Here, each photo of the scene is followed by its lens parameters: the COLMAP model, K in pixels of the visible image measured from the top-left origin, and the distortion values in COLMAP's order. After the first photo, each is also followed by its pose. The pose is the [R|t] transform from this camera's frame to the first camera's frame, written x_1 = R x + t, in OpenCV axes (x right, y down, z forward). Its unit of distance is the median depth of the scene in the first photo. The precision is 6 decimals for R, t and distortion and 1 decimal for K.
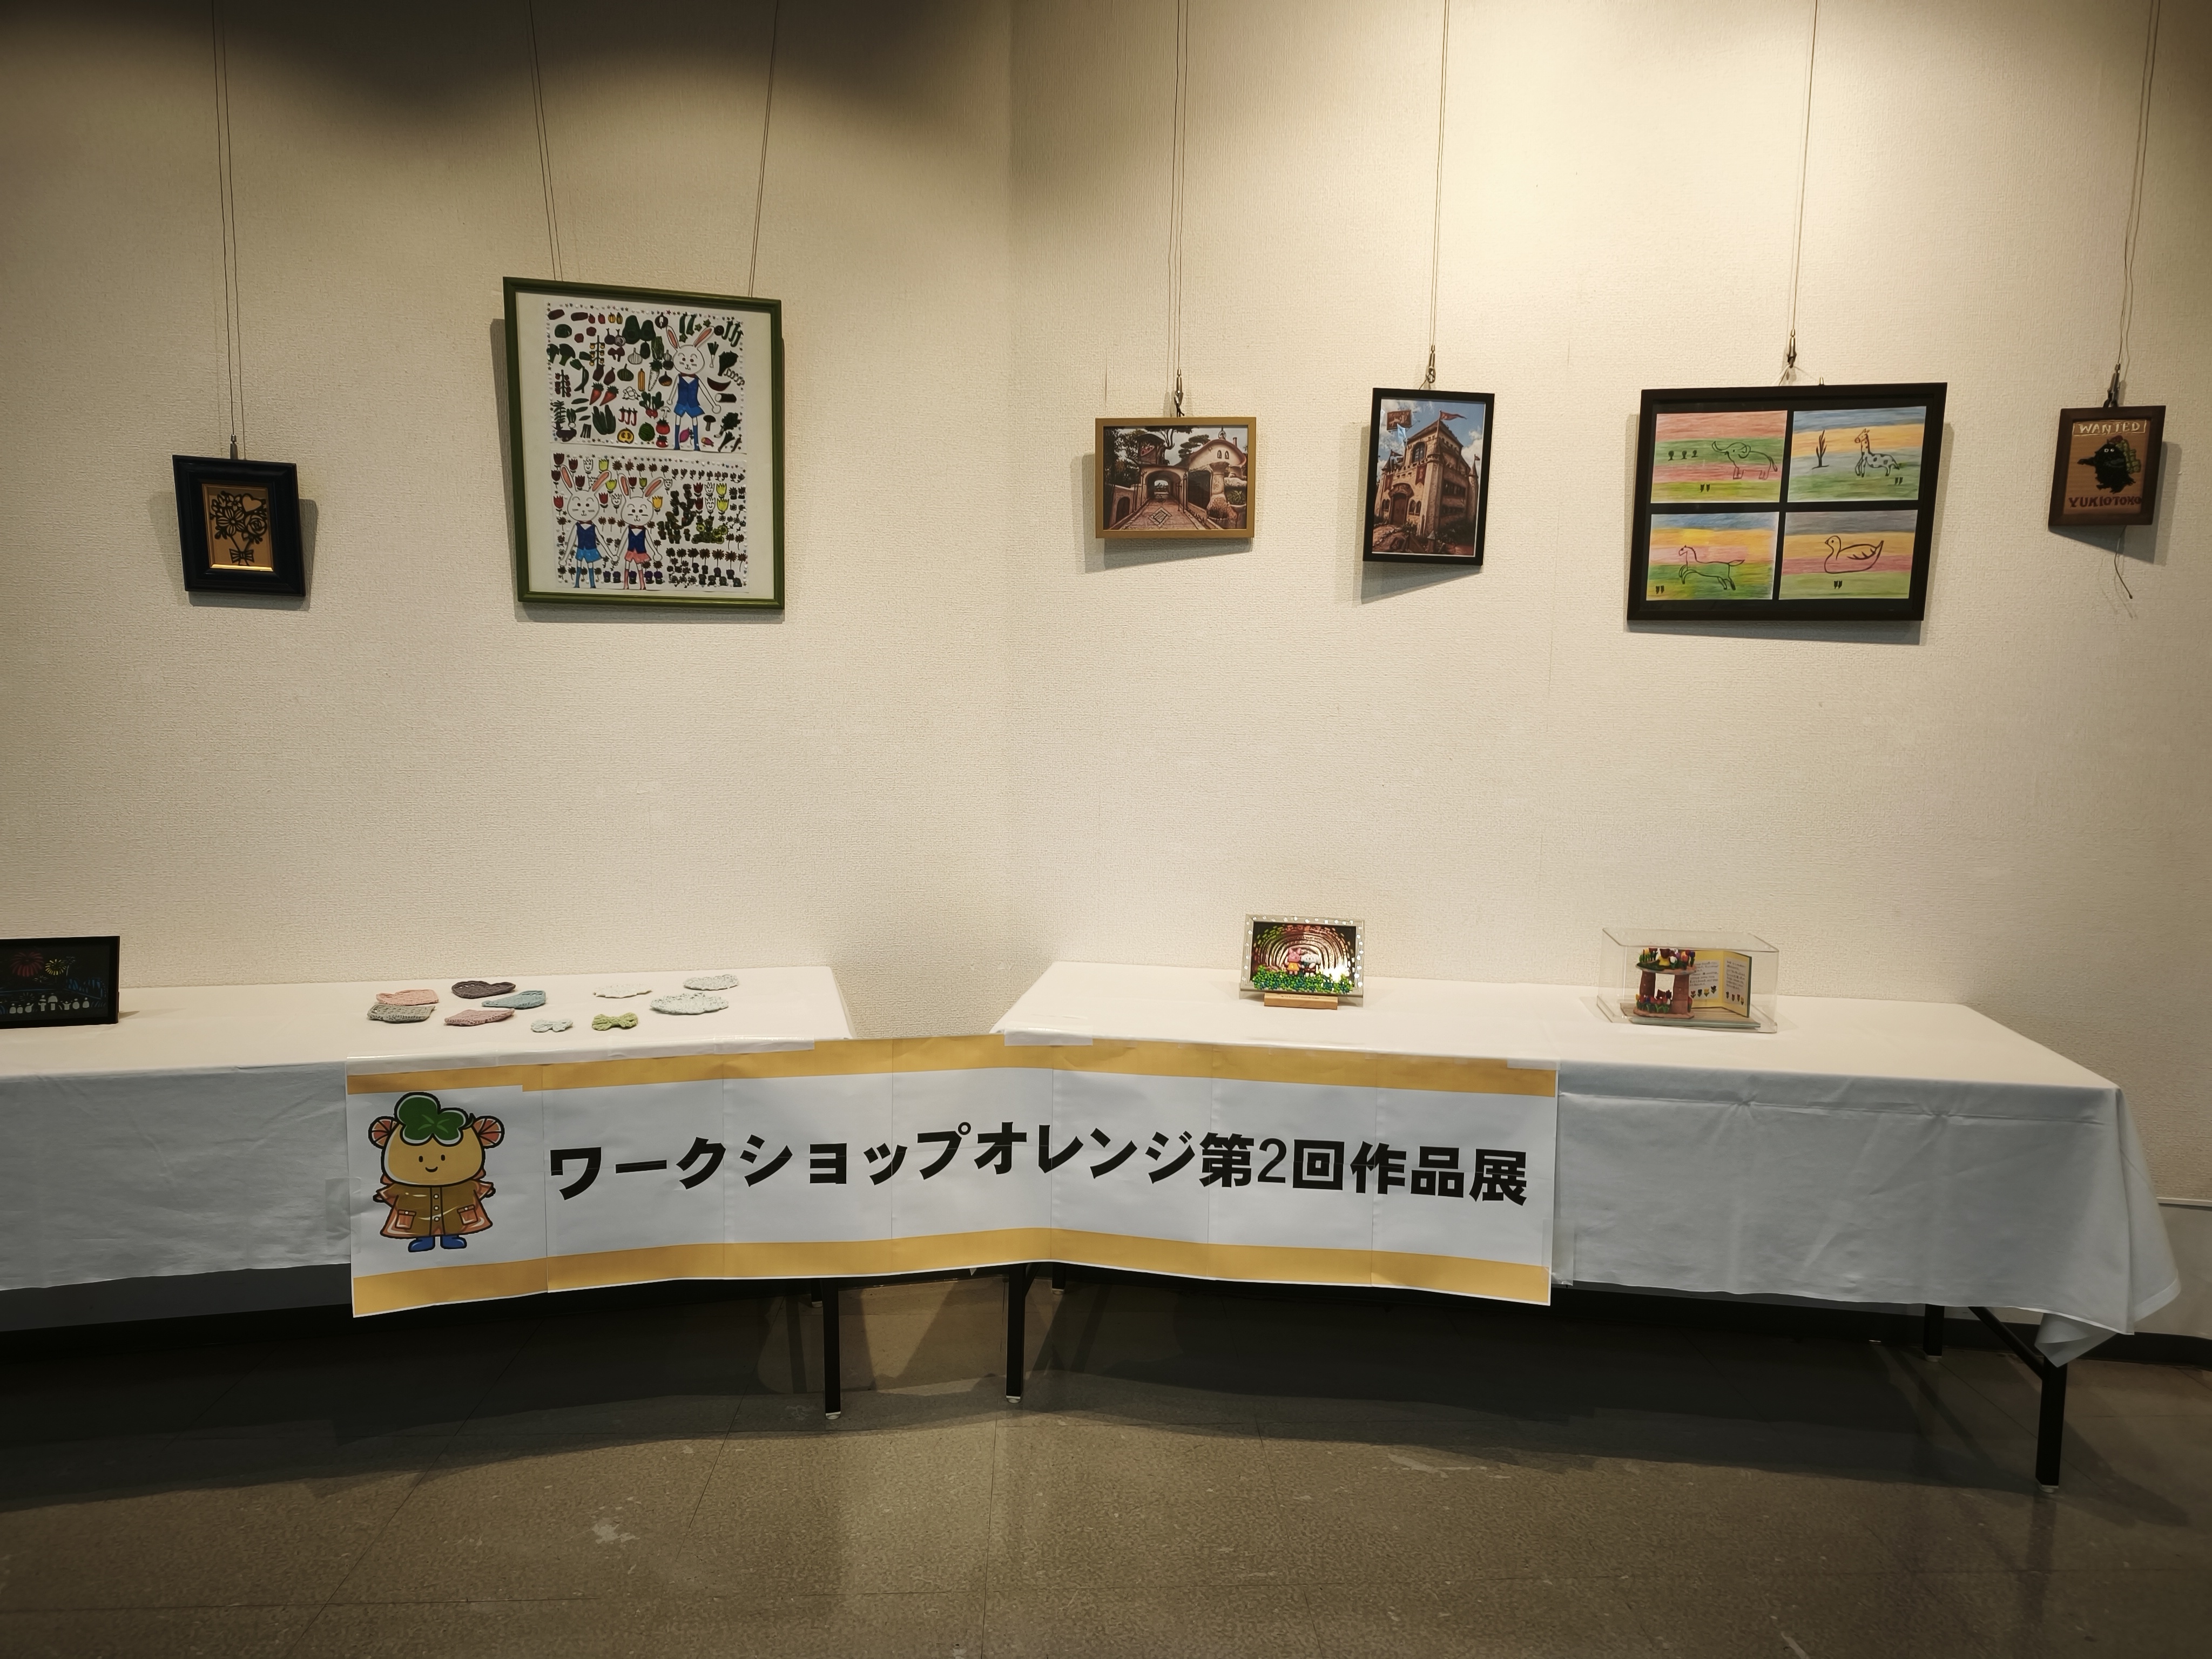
lens RADIAL K [[1450.5, 0, 1110.0], [0, 1450.5, 836.8], [0, 0, 1]] dist [0.010999, -0.001822]
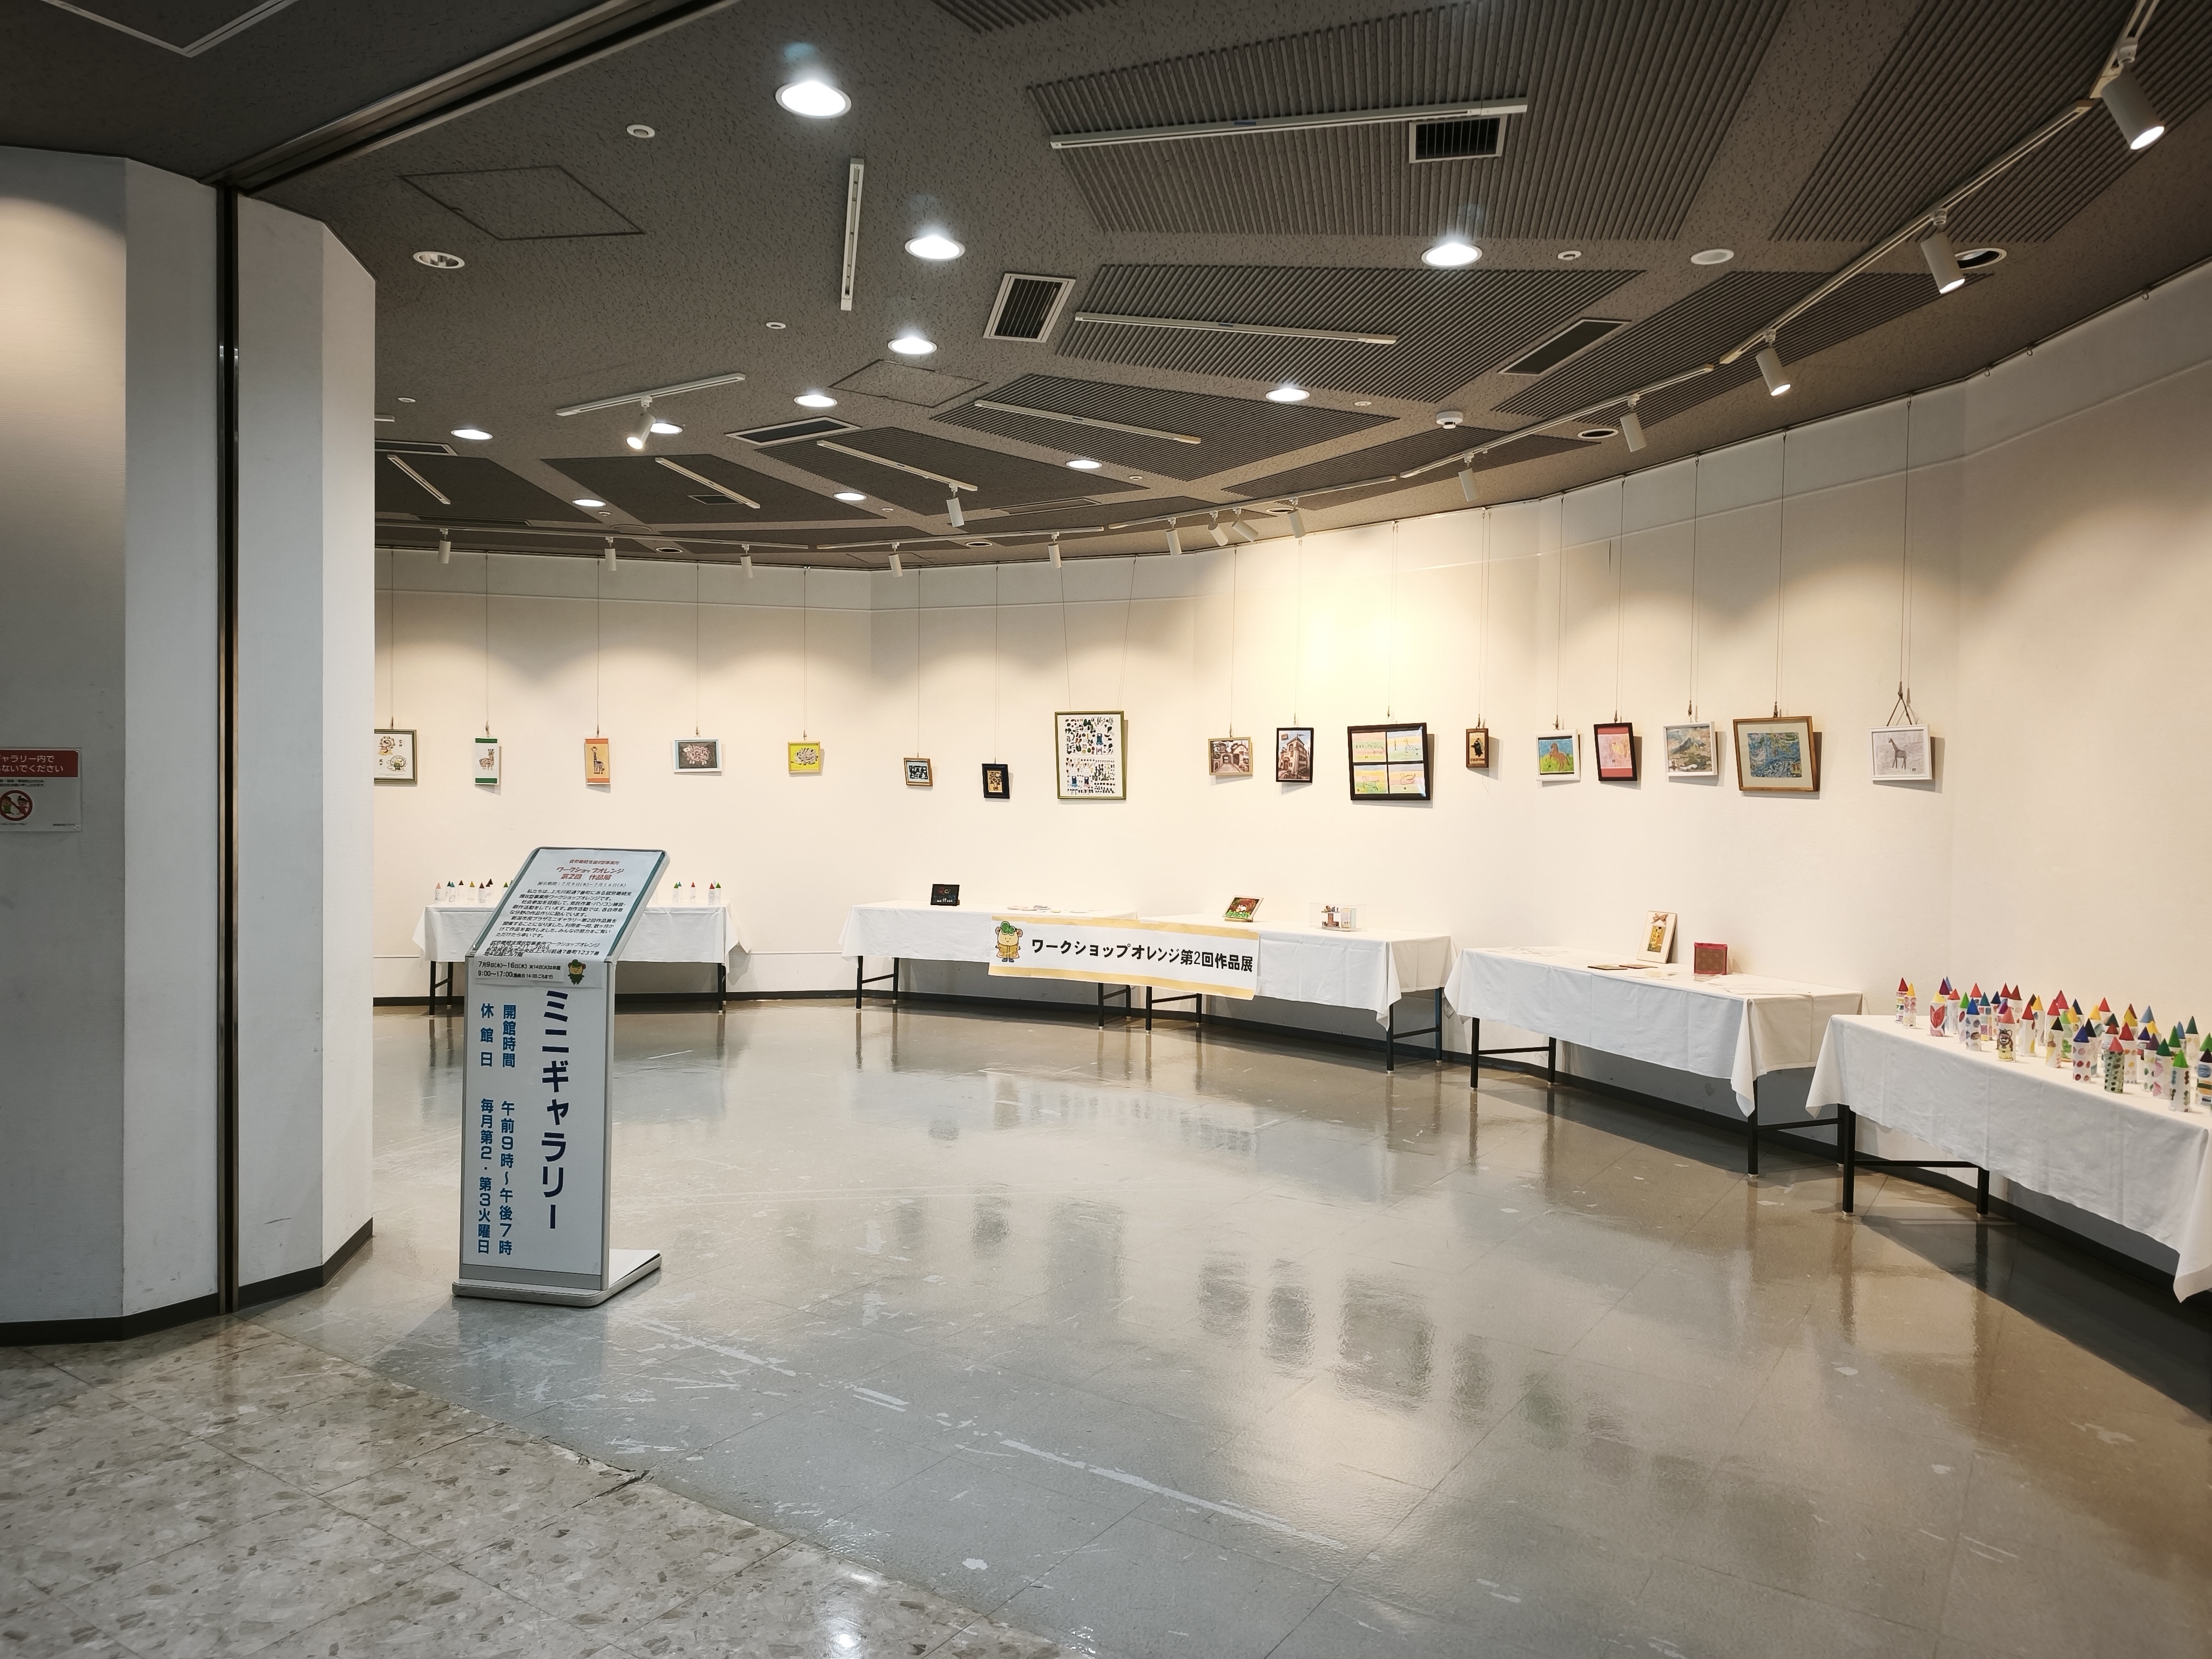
lens RADIAL K [[1450.5, 0, 1104.9], [0, 1450.5, 827.8], [0, 0, 1]] dist [0.010999, -0.001822]
pose [[0.790783, 0.002339, -0.612092, 1.856216], [-0.073186, 0.993180, -0.090756, 0.221888], [0.607705, 0.116565, 0.785562, -1.703313]]
